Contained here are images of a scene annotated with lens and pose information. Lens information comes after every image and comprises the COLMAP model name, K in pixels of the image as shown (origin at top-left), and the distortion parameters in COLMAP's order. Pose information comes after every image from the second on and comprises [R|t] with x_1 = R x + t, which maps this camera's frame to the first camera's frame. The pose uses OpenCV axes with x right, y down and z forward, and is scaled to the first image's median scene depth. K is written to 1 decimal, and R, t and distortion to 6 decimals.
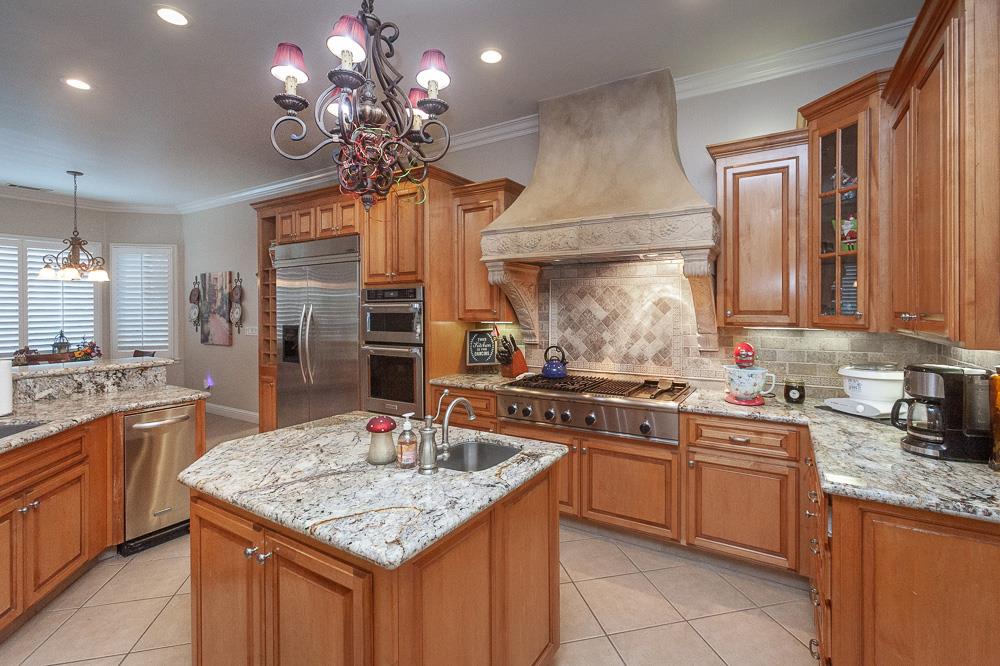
lens RADIAL K [[450.0, 0, 503.6], [0, 450.0, 306.3], [0, 0, 1]] dist [-0.000413, 0.001612]
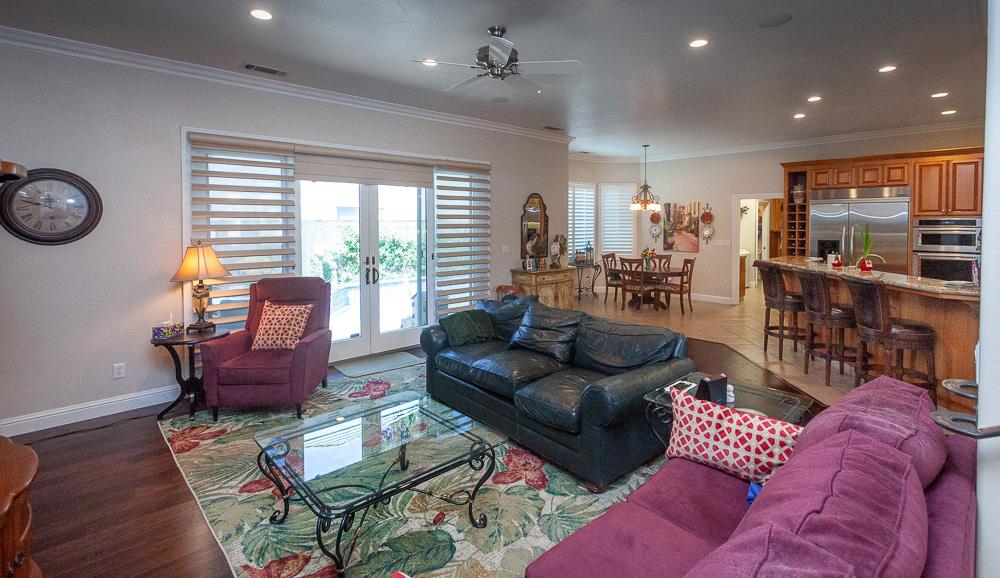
lens RADIAL K [[467.6, 0, 497.9], [0, 467.6, 229.9], [0, 0, 1]] dist [0.004735, 0.000309]
pose [[0.955752, 0.013153, -0.293881, -0.775399], [-0.006992, 0.999733, 0.022006, -0.015818], [0.294092, -0.018977, 0.955589, -0.661095]]
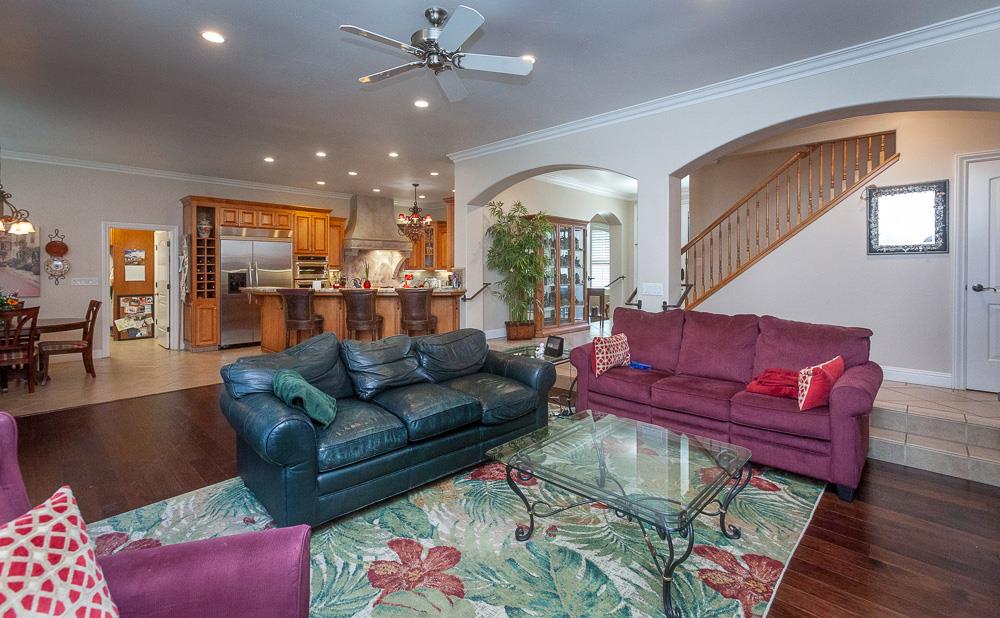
lens RADIAL K [[454.9, 0, 493.0], [0, 454.9, 270.5], [0, 0, 1]] dist [0.002450, 0.002353]
pose [[0.230535, 0.003479, 0.973058, -1.391504], [-0.004692, 0.999986, -0.002463, 0.022770], [-0.973053, -0.003998, 0.230548, -0.287290]]
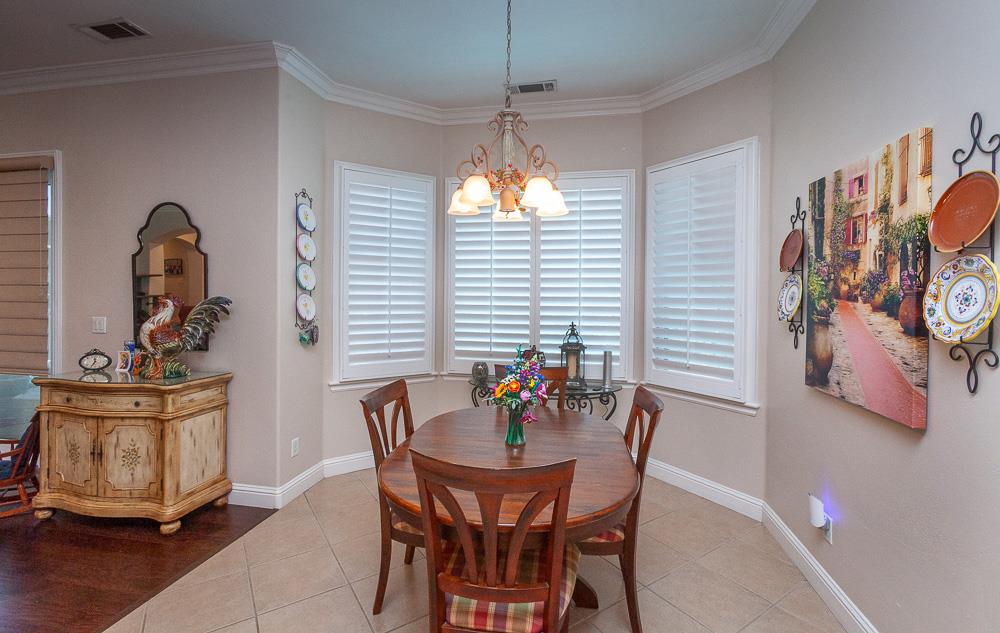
lens RADIAL K [[451.6, 0, 479.5], [0, 451.6, 300.0], [0, 0, 1]] dist [-0.001370, 0.002386]
pose [[0.320248, 0.017213, -0.947177, -0.444729], [-0.011061, 0.999835, 0.014430, 0.014914], [0.947269, 0.005856, 0.320385, 0.680918]]
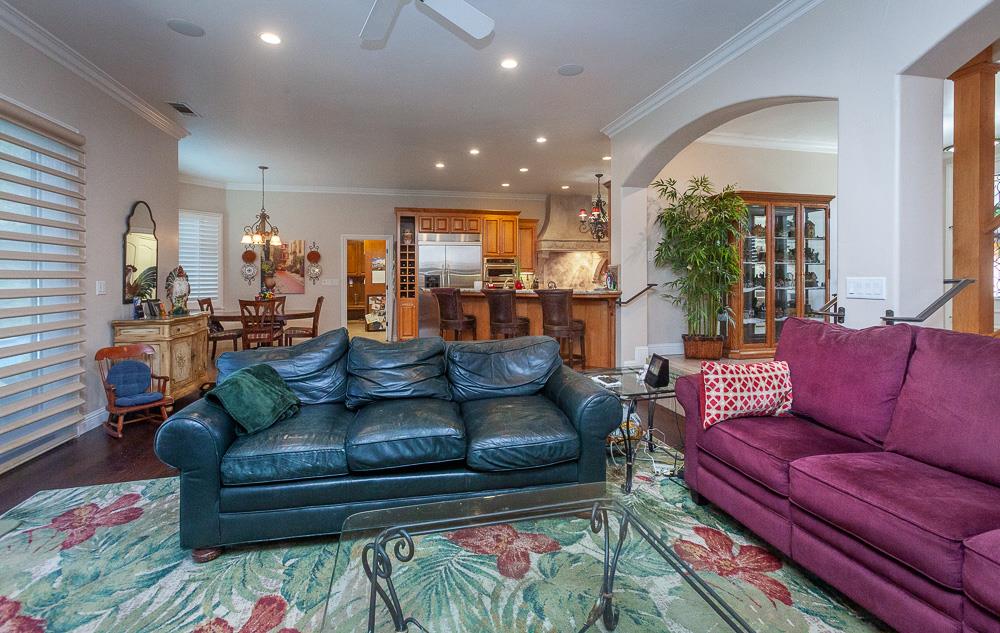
lens RADIAL K [[451.6, 0, 502.8], [0, 451.6, 282.1], [0, 0, 1]] dist [-0.001370, 0.002386]
pose [[0.713841, -0.001555, 0.700306, -1.134915], [-0.002112, 0.999988, 0.004373, 0.043923], [-0.700304, -0.004601, 0.713830, -0.431594]]
